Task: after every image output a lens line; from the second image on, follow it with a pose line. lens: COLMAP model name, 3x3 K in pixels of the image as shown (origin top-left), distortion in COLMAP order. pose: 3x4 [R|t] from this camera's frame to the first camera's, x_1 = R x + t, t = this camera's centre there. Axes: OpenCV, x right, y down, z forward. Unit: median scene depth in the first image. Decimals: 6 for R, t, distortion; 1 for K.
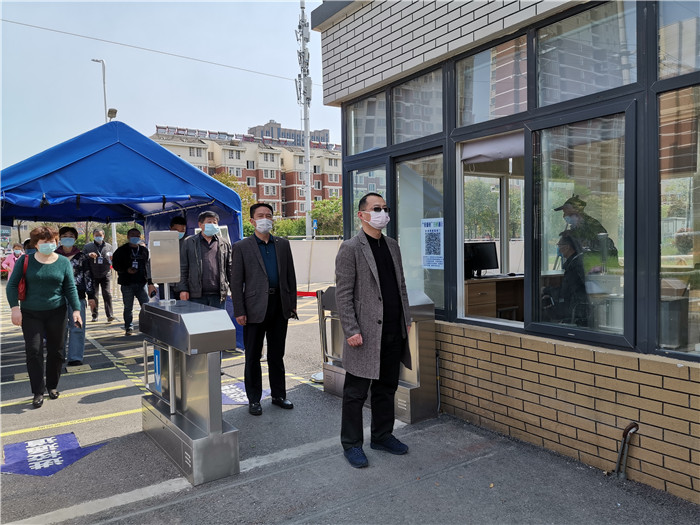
lens RADIAL K [[547.4, 0, 350.8], [0, 547.4, 261.2], [0, 0, 1]] dist [0.013440, -0.029435]
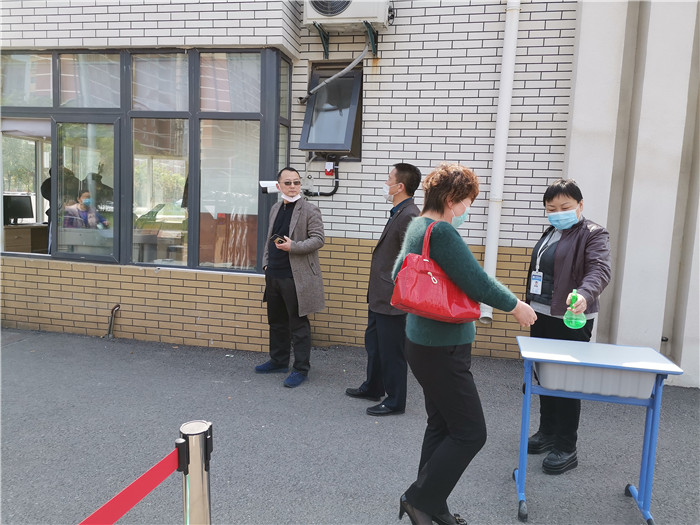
lens RADIAL K [[547.4, 0, 350.7], [0, 547.4, 256.8], [0, 0, 1]] dist [0.013440, -0.029435]
pose [[0.711855, -0.018923, 0.702071, -0.160069], [-0.027268, 0.998139, 0.054551, 0.026260], [-0.701796, -0.057977, 0.710014, -0.682286]]
